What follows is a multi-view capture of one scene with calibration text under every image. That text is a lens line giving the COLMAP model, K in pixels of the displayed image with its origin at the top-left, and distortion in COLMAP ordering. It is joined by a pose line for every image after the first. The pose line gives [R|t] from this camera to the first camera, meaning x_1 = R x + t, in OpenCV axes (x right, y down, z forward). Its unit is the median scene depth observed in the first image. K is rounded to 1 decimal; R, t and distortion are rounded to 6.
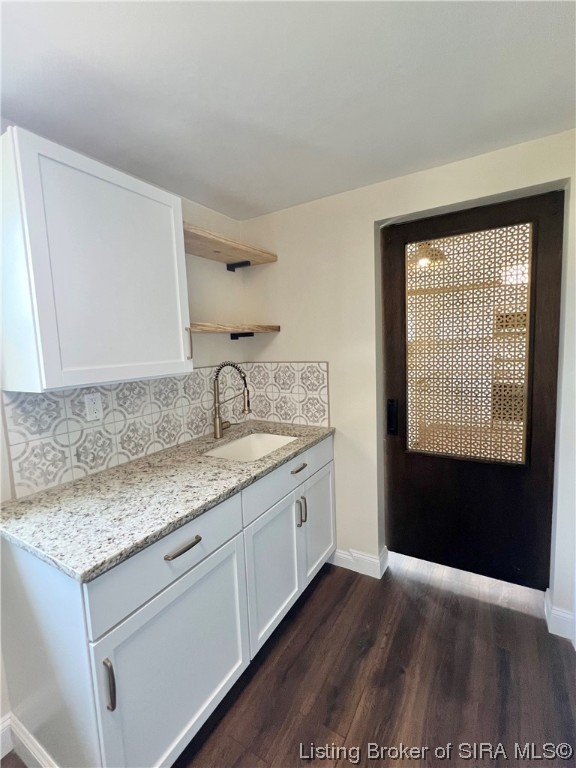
lens RADIAL K [[347.8, 0, 288.0], [0, 347.8, 384.0], [0, 0, 1]] dist [-0.000695, 0.000085]
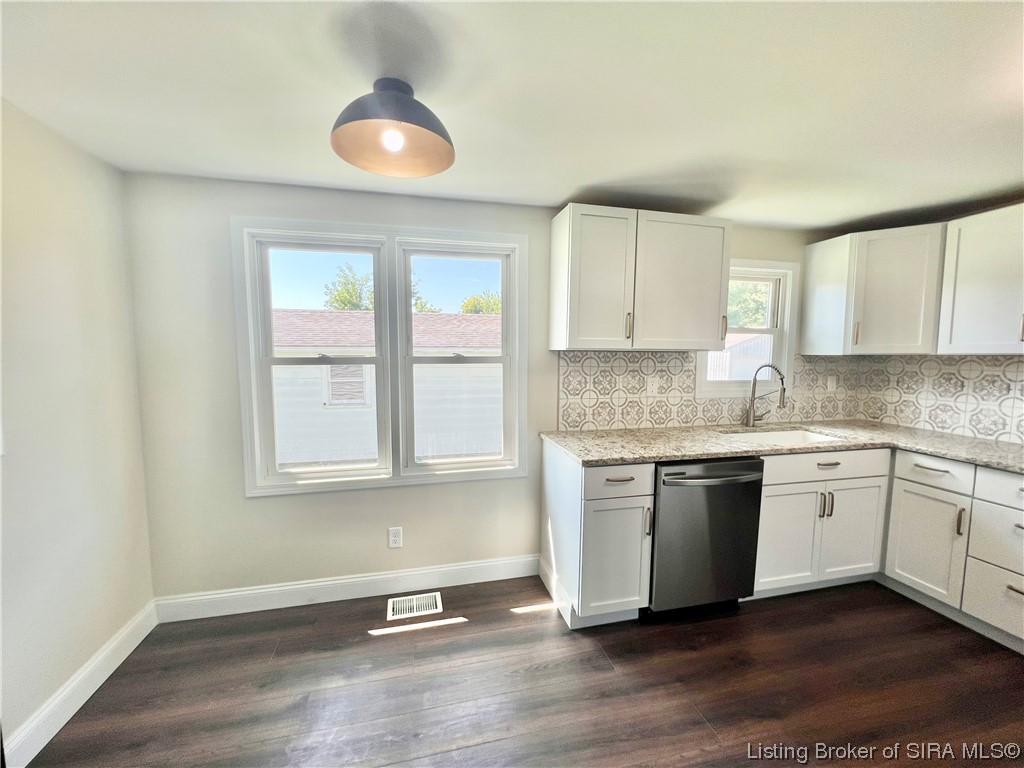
lens RADIAL K [[411.1, 0, 509.4], [0, 411.1, 388.4], [0, 0, 1]] dist [-0.000695, 0.000525]
pose [[0.691318, 0.123267, -0.711958, 0.385369], [-0.116606, 0.991458, 0.058433, 0.026073], [0.713079, 0.042623, 0.699786, -0.495407]]
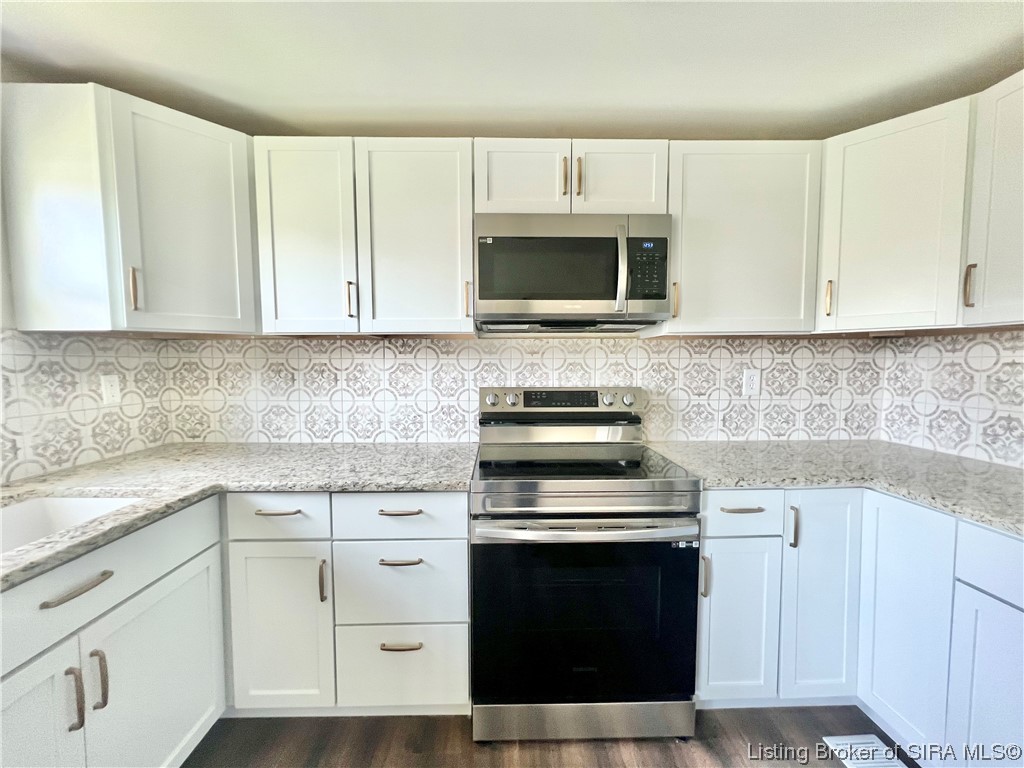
lens RADIAL K [[411.1, 0, 509.4], [0, 411.1, 388.4], [0, 0, 1]] dist [-0.000695, 0.000525]
pose [[0.850047, 0.023759, 0.526171, 0.367192], [0.003185, 0.998732, -0.050244, -0.005919], [-0.526697, 0.044385, 0.848893, 0.532280]]
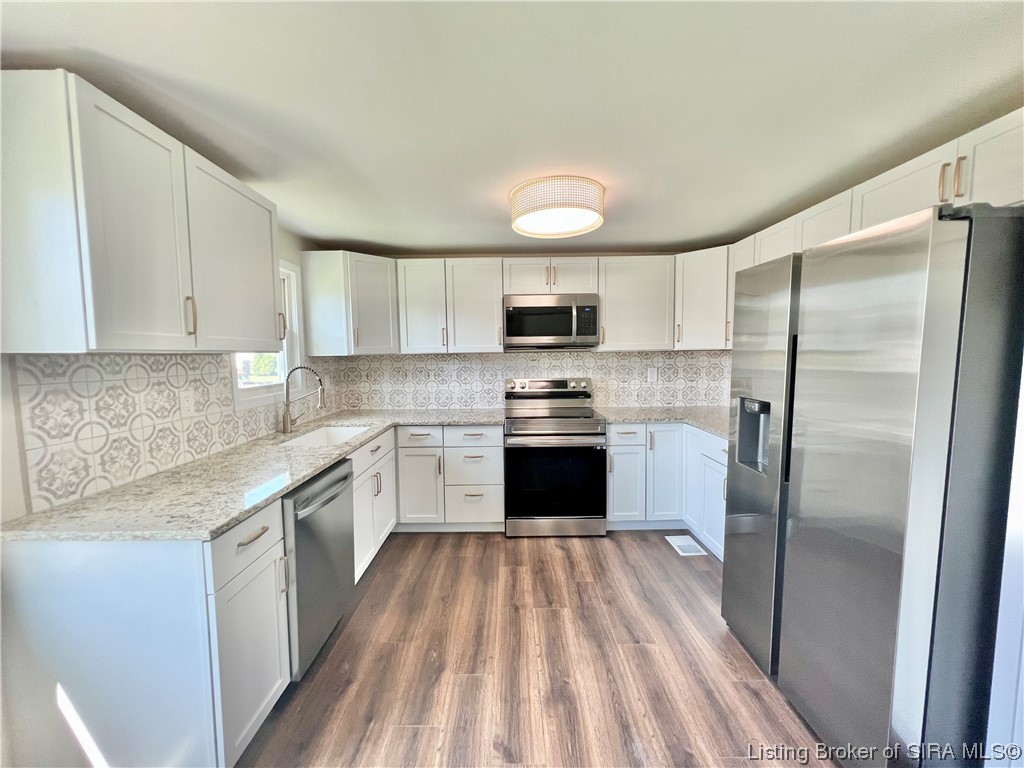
lens RADIAL K [[411.1, 0, 509.4], [0, 411.1, 388.4], [0, 0, 1]] dist [-0.000695, 0.000525]
pose [[0.862120, 0.005072, 0.506679, -0.227860], [0.011470, 0.999498, -0.029522, 0.051827], [-0.506574, 0.031263, 0.861629, -0.405416]]
